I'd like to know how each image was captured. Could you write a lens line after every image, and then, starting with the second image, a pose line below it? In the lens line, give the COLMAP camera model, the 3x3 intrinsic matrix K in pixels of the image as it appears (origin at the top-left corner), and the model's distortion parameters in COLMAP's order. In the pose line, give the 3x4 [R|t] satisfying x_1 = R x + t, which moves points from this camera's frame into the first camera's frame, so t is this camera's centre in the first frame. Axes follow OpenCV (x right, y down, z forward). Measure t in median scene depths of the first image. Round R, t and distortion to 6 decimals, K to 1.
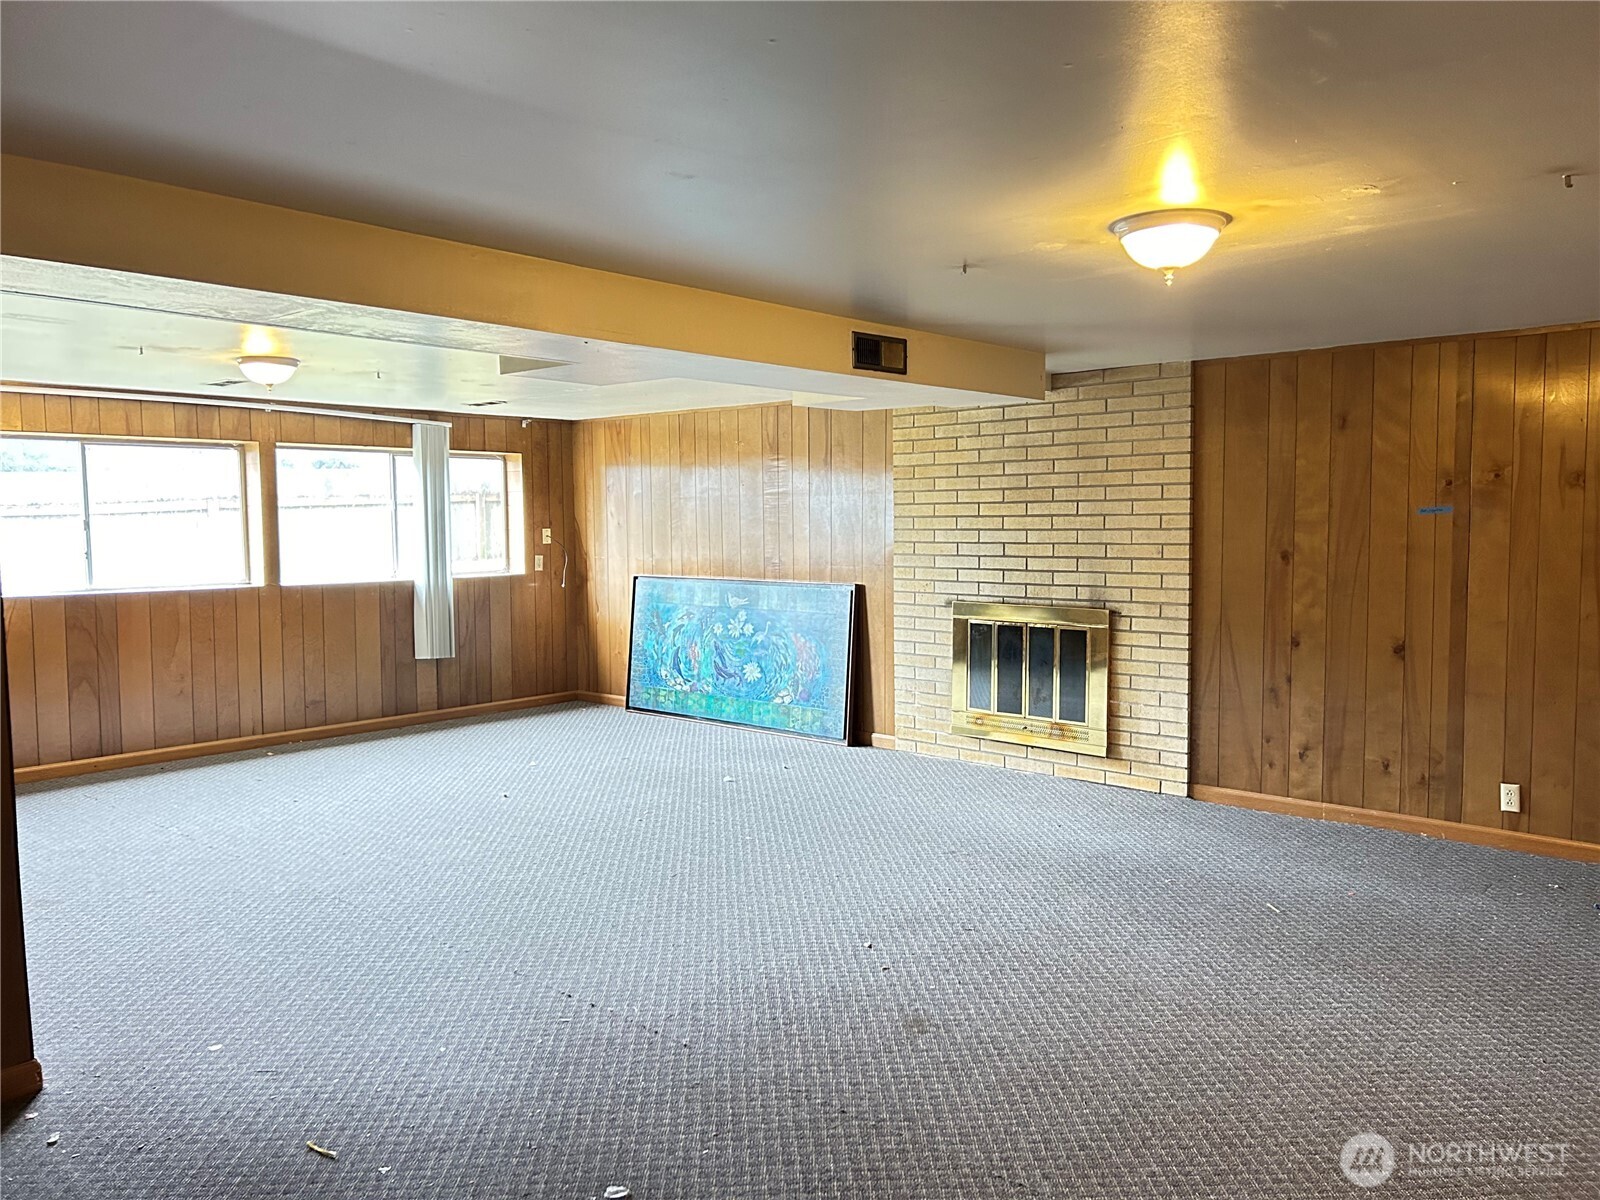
lens RADIAL K [[1199.7, 0, 801.6], [0, 1199.7, 606.9], [0, 0, 1]] dist [0.010825, -0.015628]
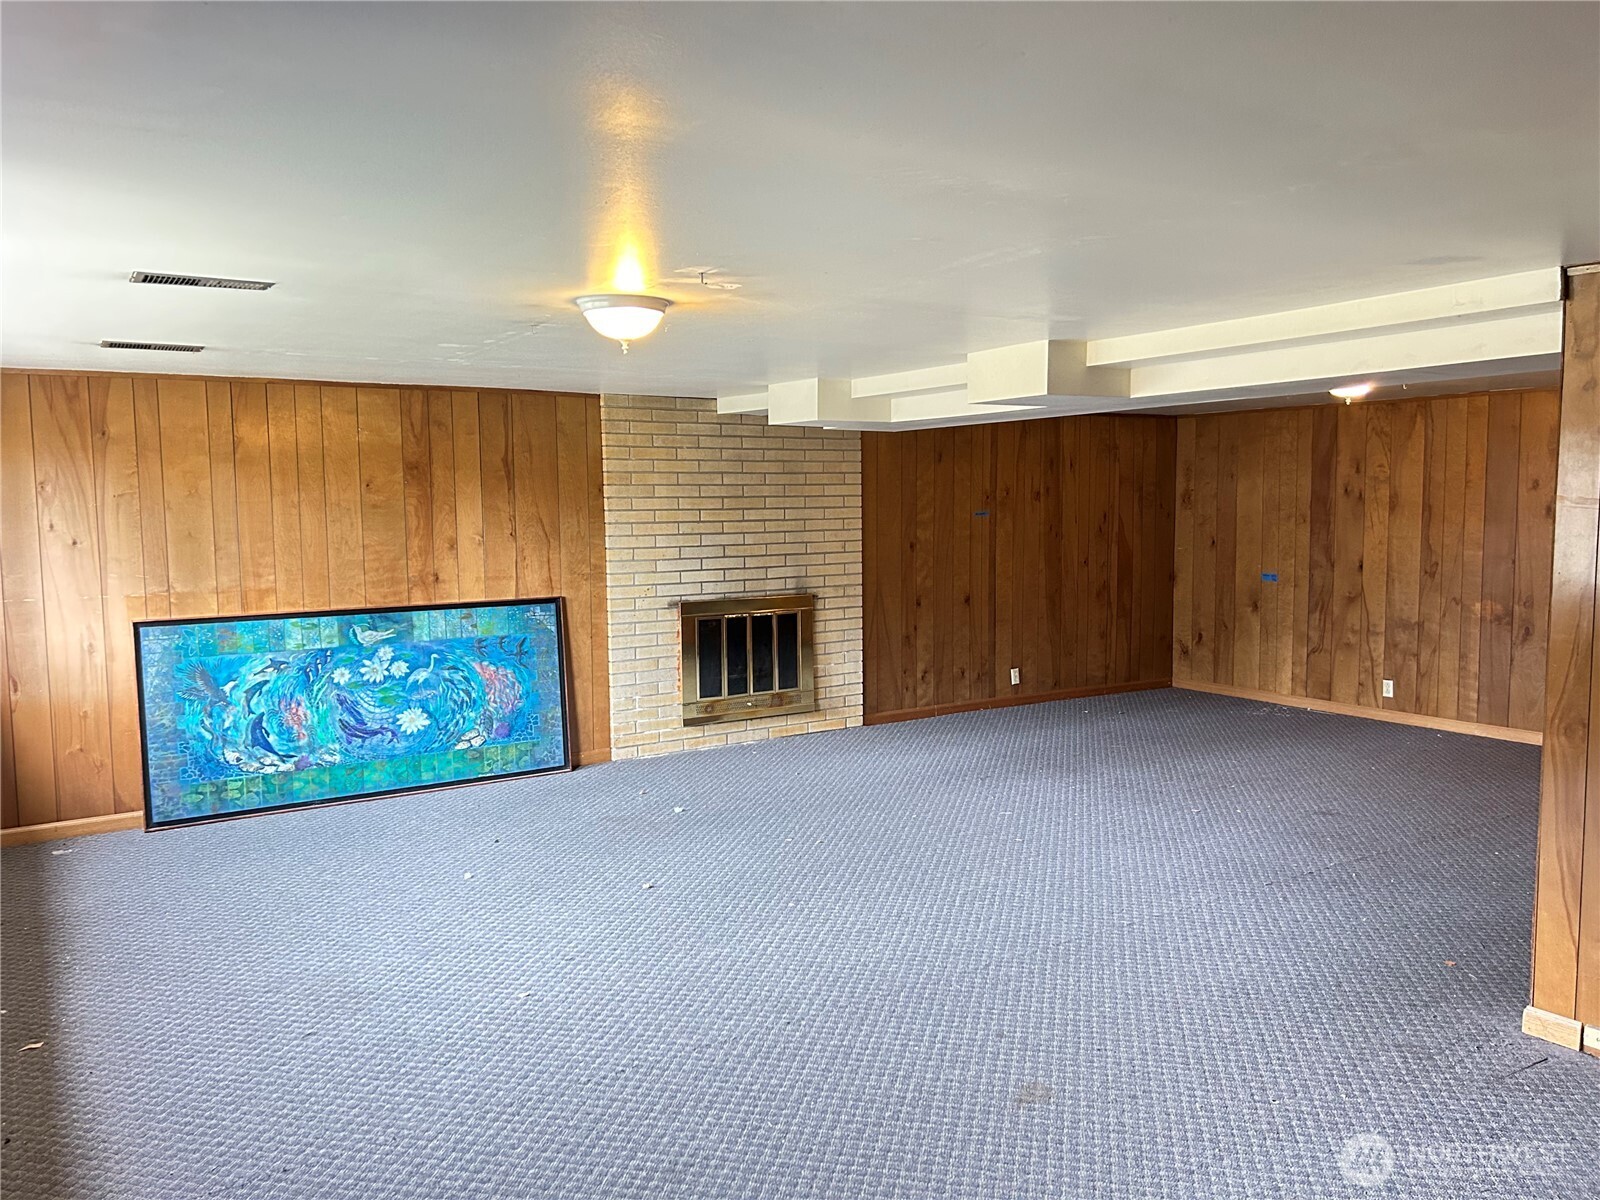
lens RADIAL K [[1199.7, 0, 802.3], [0, 1199.7, 593.6], [0, 0, 1]] dist [0.010825, -0.015628]
pose [[0.234211, -0.078000, 0.969052, -0.899117], [0.075559, 0.995222, 0.061845, -0.071790], [-0.969245, 0.058736, 0.238985, 0.660474]]
